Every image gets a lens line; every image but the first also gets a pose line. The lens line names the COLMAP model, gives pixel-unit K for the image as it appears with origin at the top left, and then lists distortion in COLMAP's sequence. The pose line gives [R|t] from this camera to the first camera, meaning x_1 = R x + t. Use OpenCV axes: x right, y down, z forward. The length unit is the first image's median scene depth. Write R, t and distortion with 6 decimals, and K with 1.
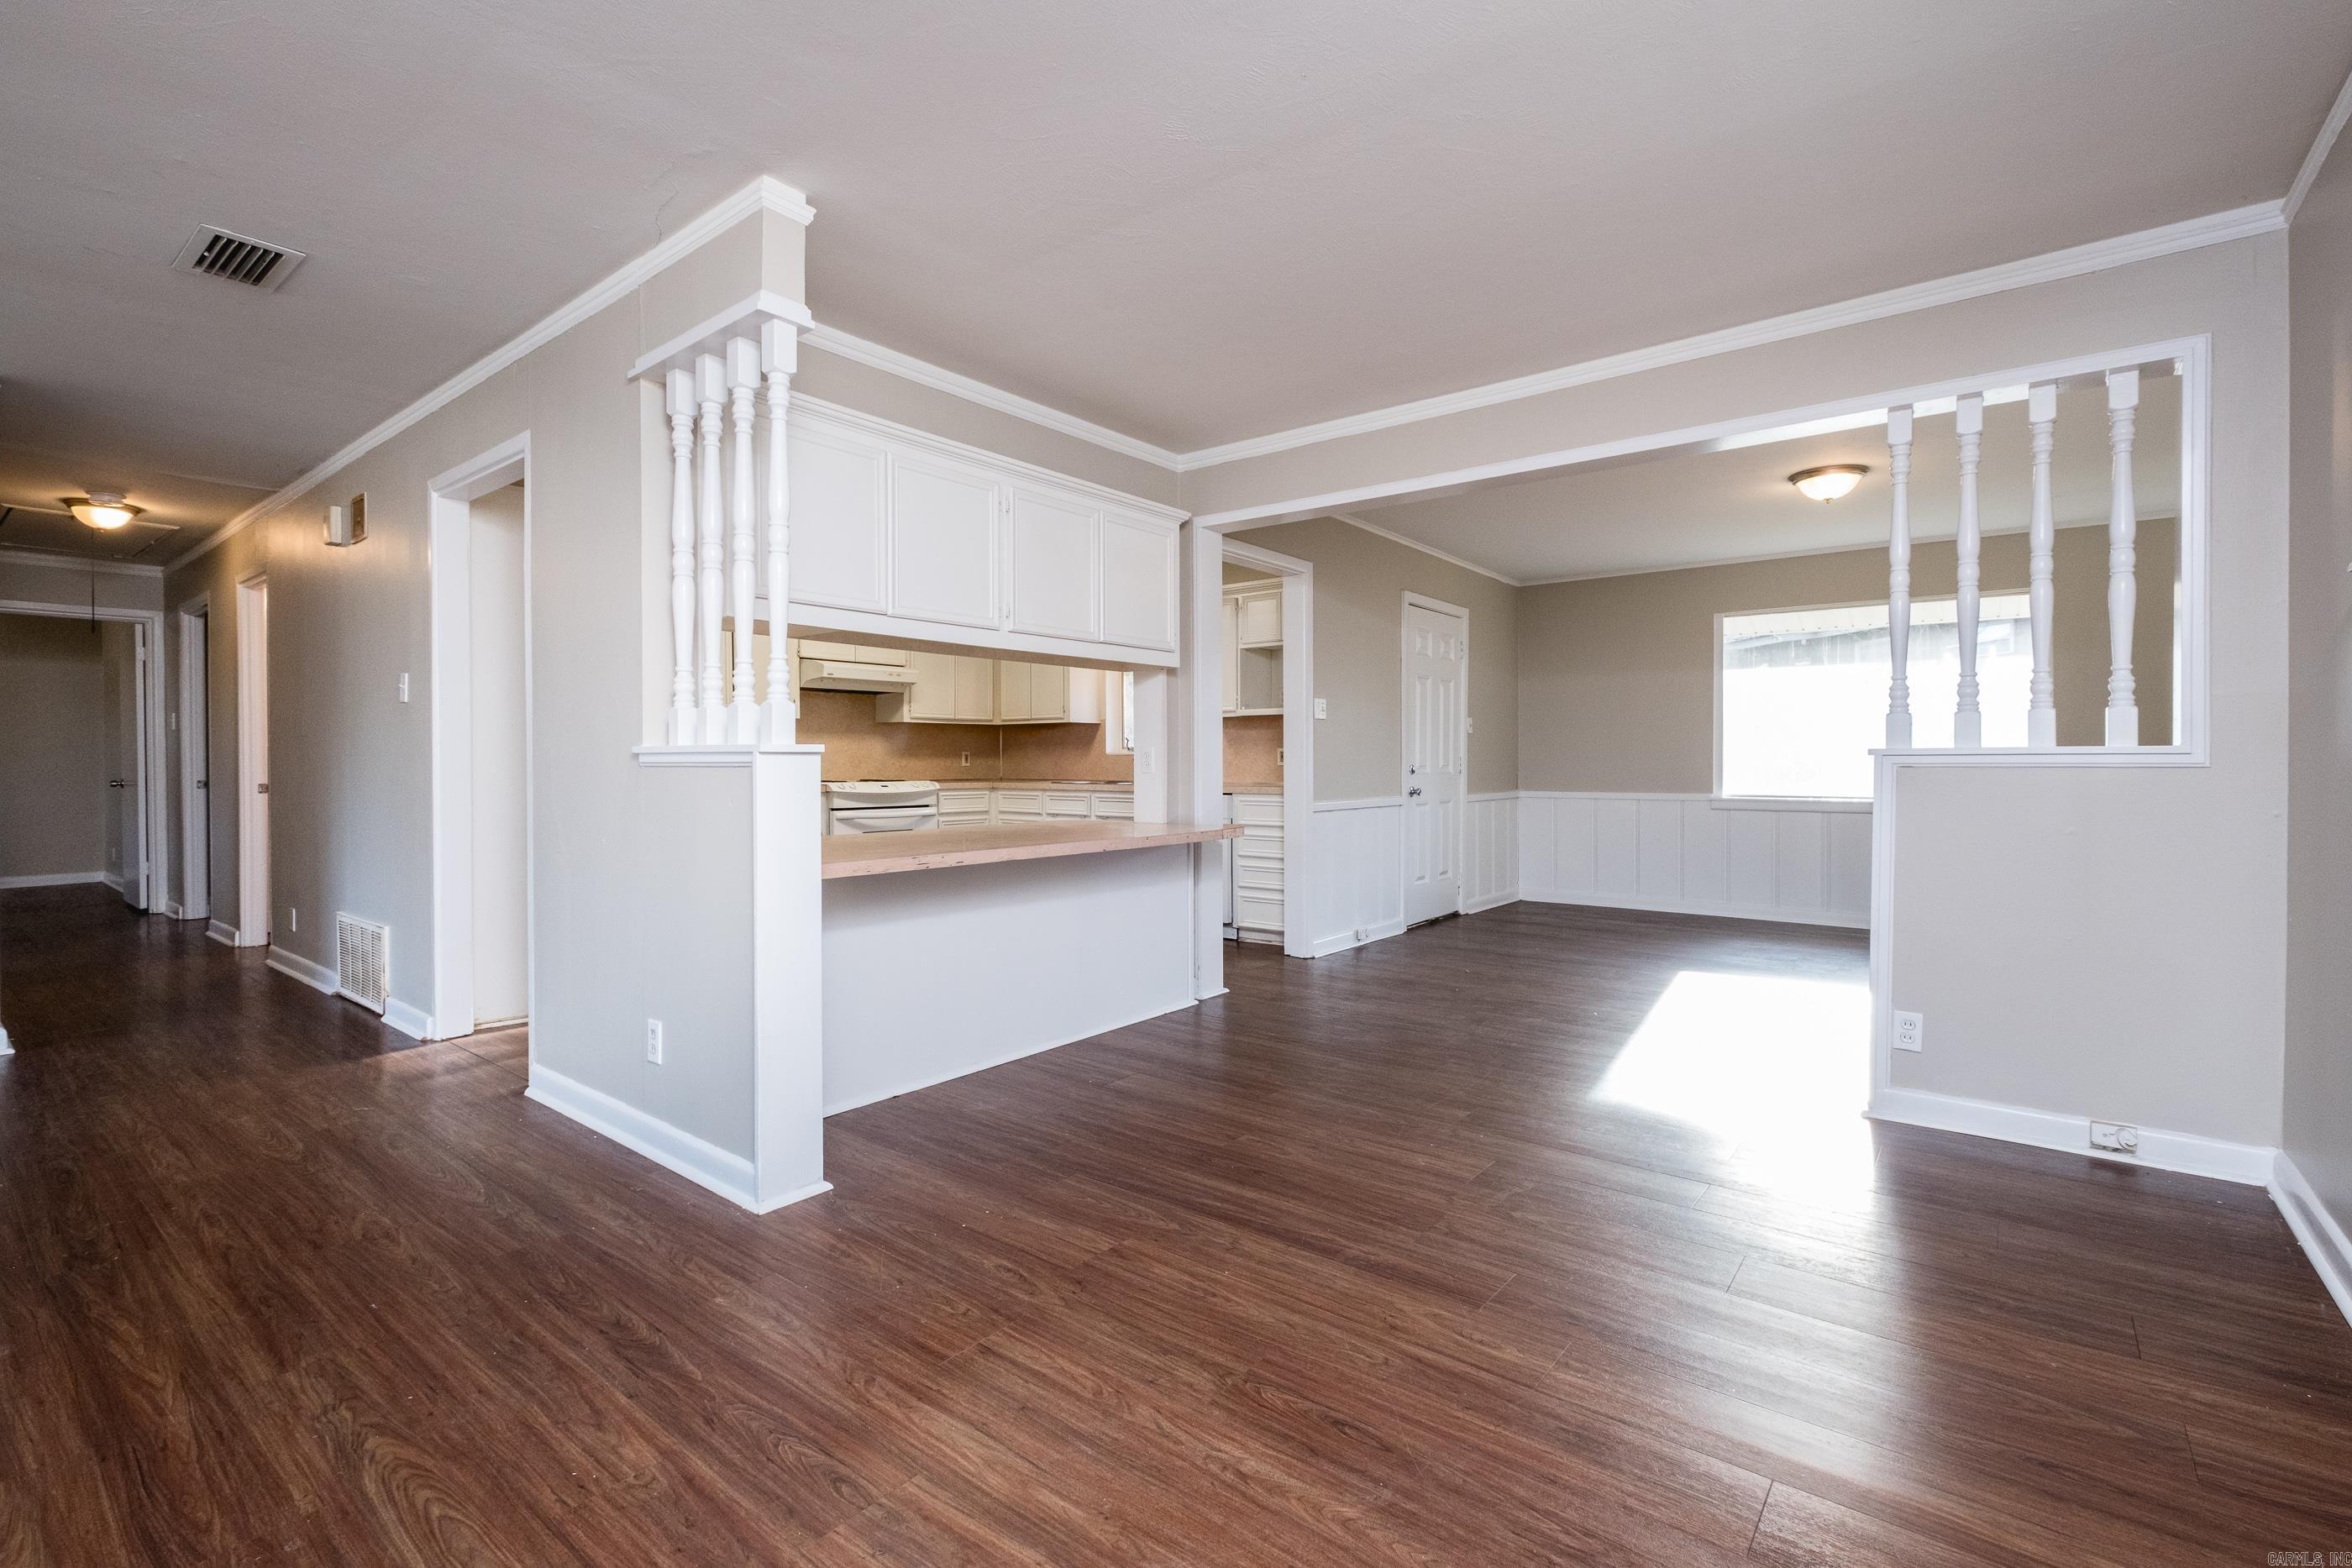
lens RADIAL K [[1016.4, 0, 1210.6], [0, 1016.4, 770.1], [0, 0, 1]] dist [0.000899, -0.000609]
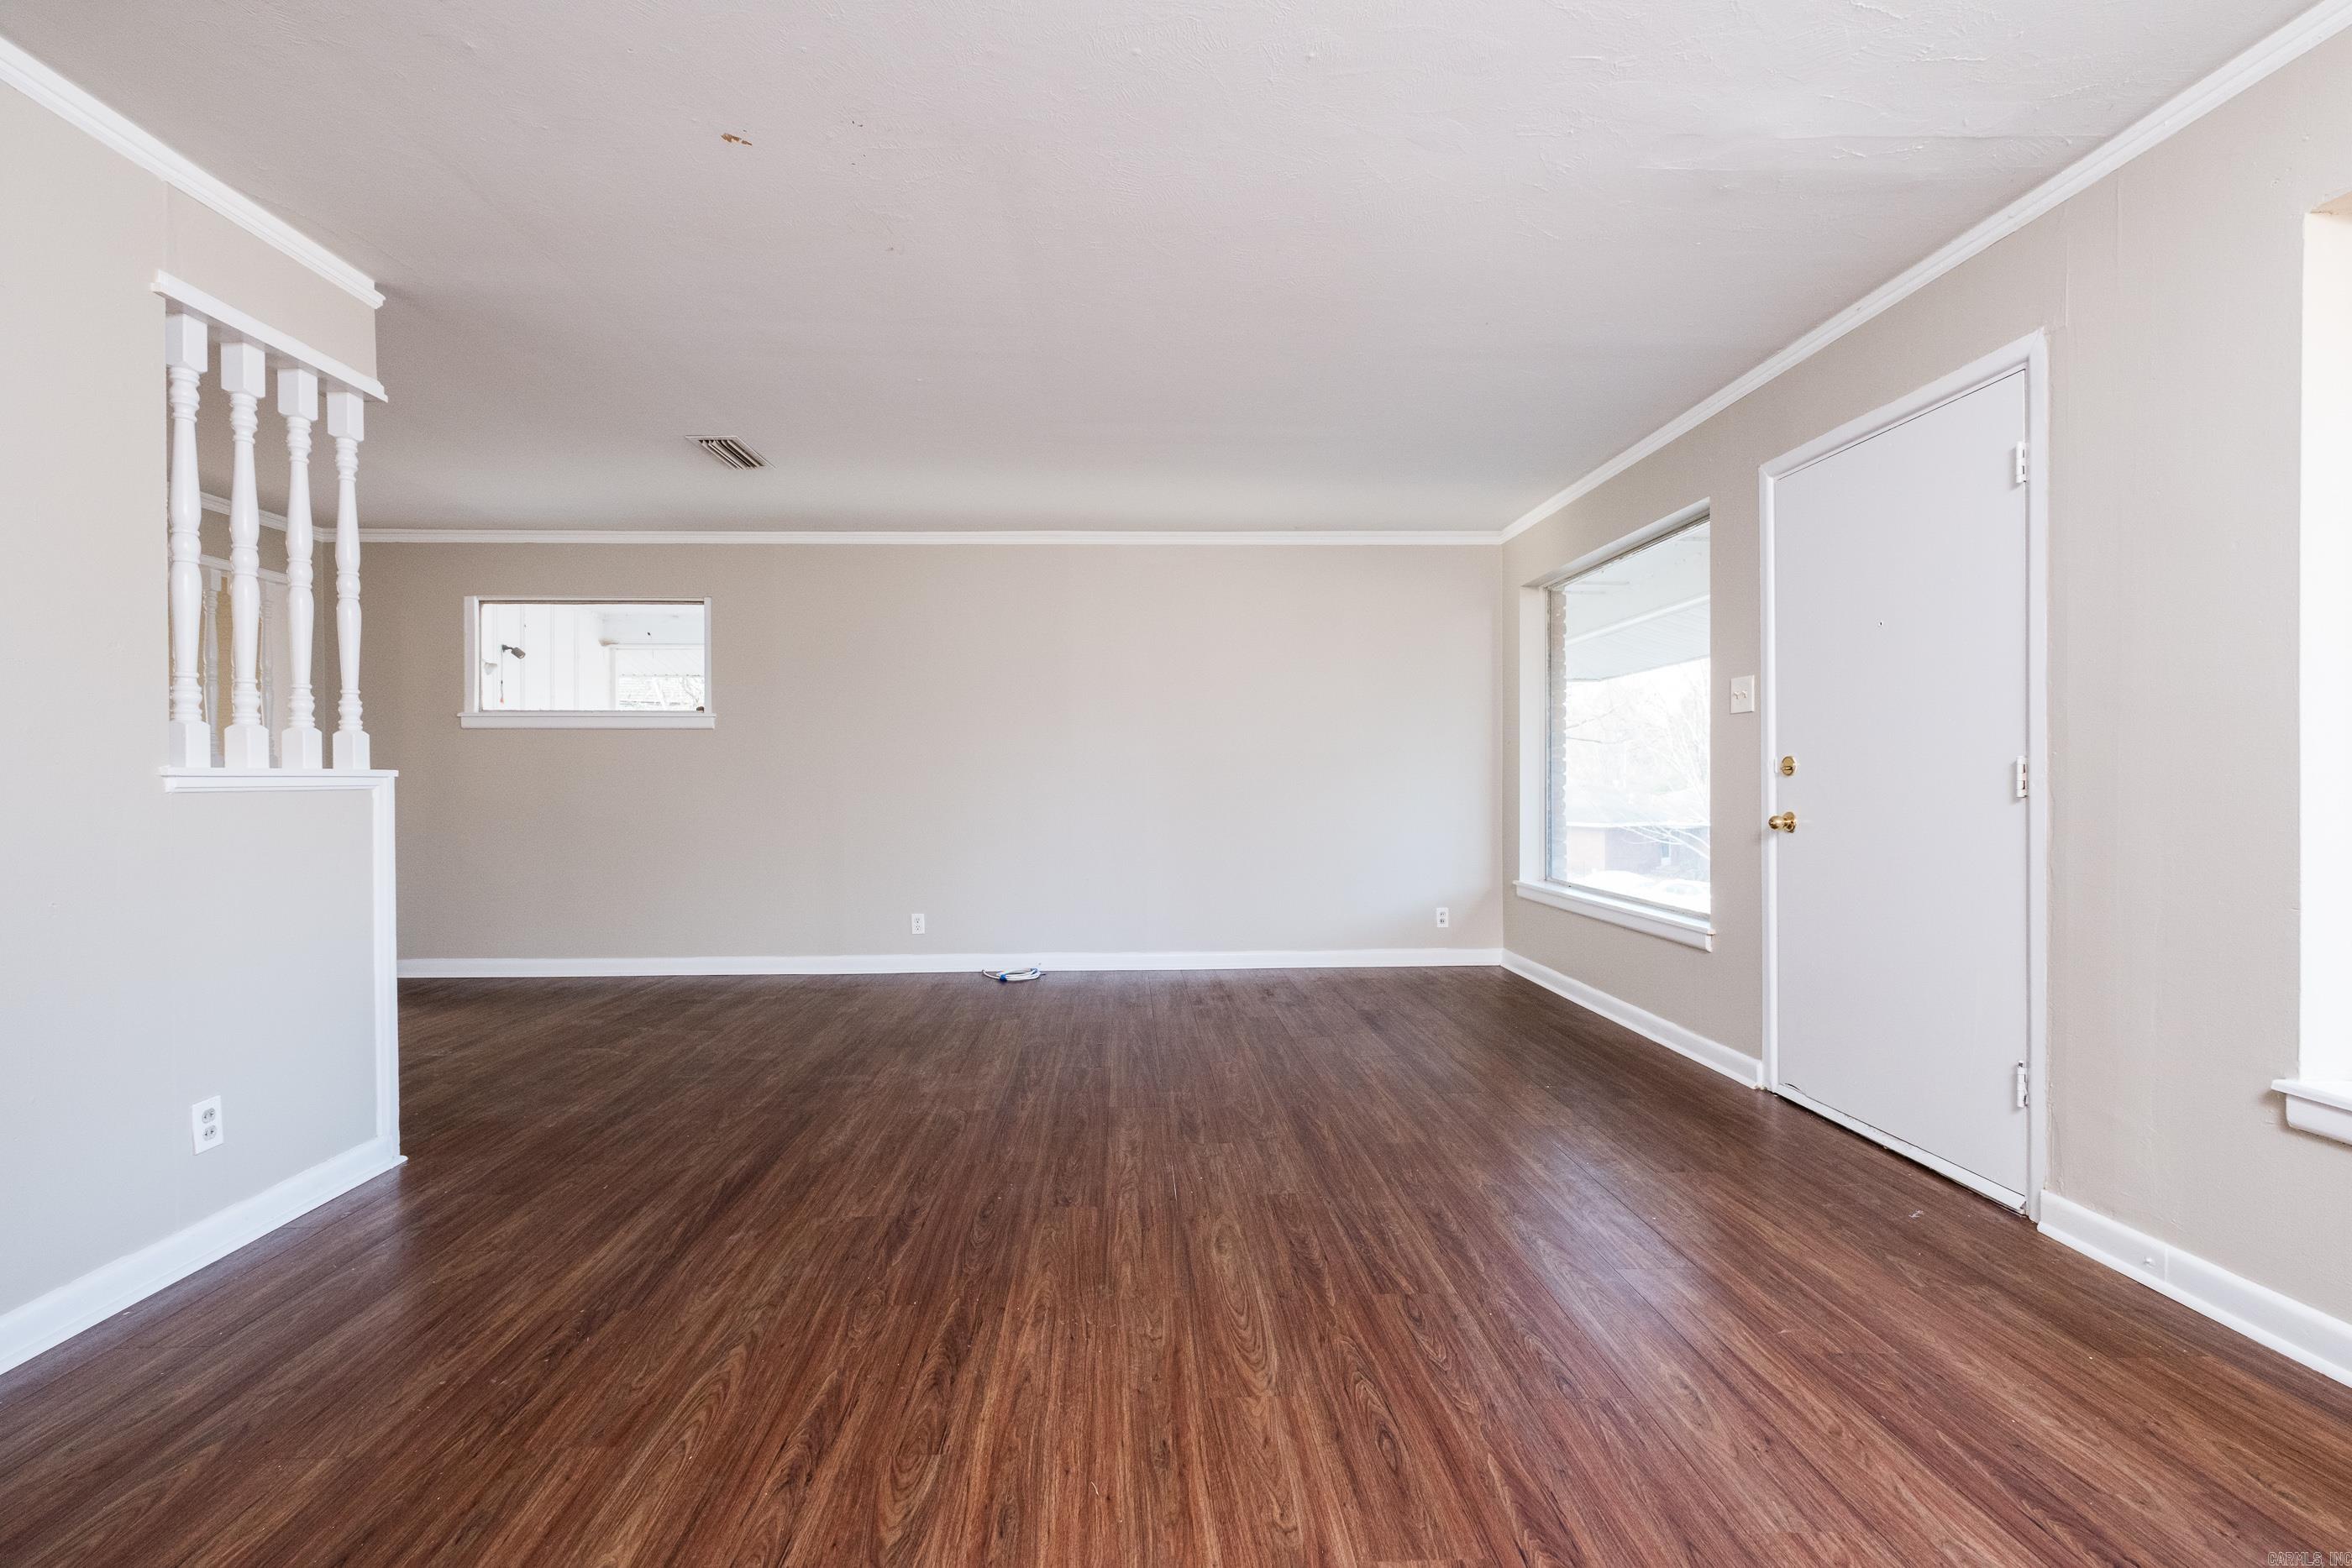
lens RADIAL K [[991.1, 0, 1143.8], [0, 991.1, 789.2], [0, 0, 1]] dist [0.002770, -0.003762]
pose [[-0.624990, -0.004565, 0.780620, -1.265101], [0.012202, 0.999804, 0.015616, -0.007182], [-0.780538, 0.019285, -0.624811, 0.692129]]
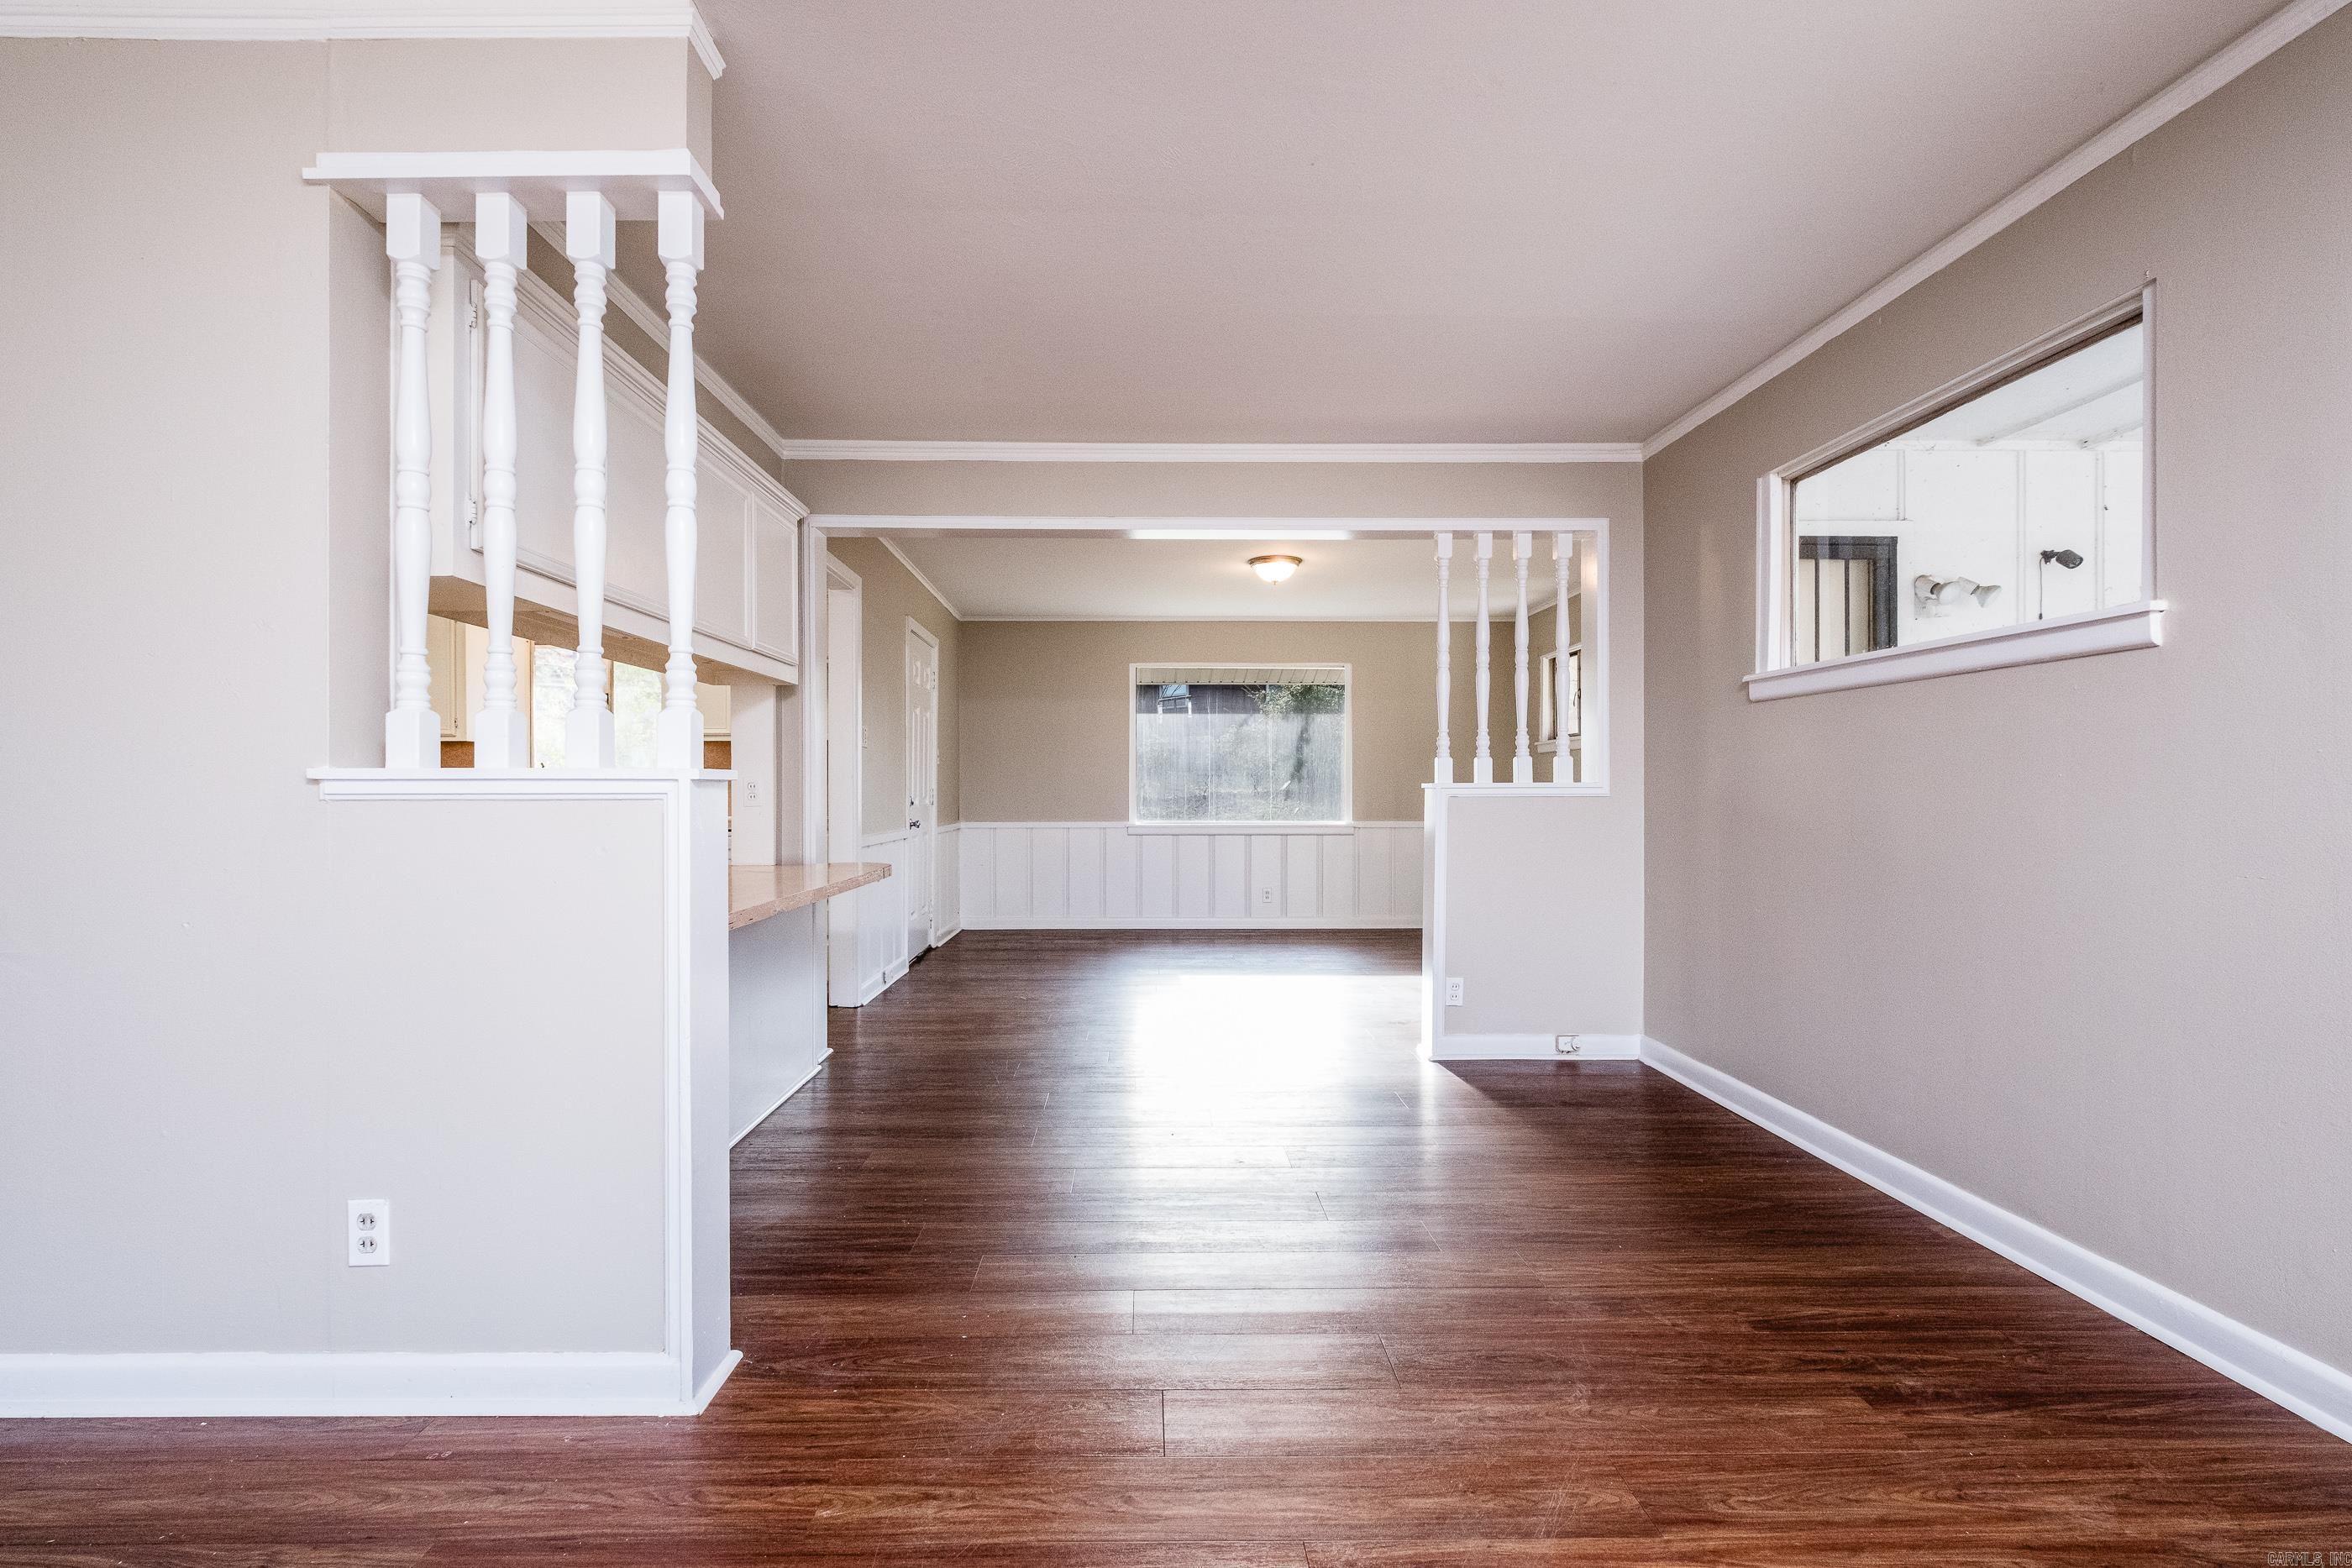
lens RADIAL K [[1053.6, 0, 1126.4], [0, 1053.6, 788.0], [0, 0, 1]] dist [-0.002476, -0.000648]
pose [[0.782563, 0.003449, 0.622562, -0.448833], [0.004040, 0.999935, -0.010618, -0.001733], [-0.622559, 0.010824, 0.782498, 0.143137]]
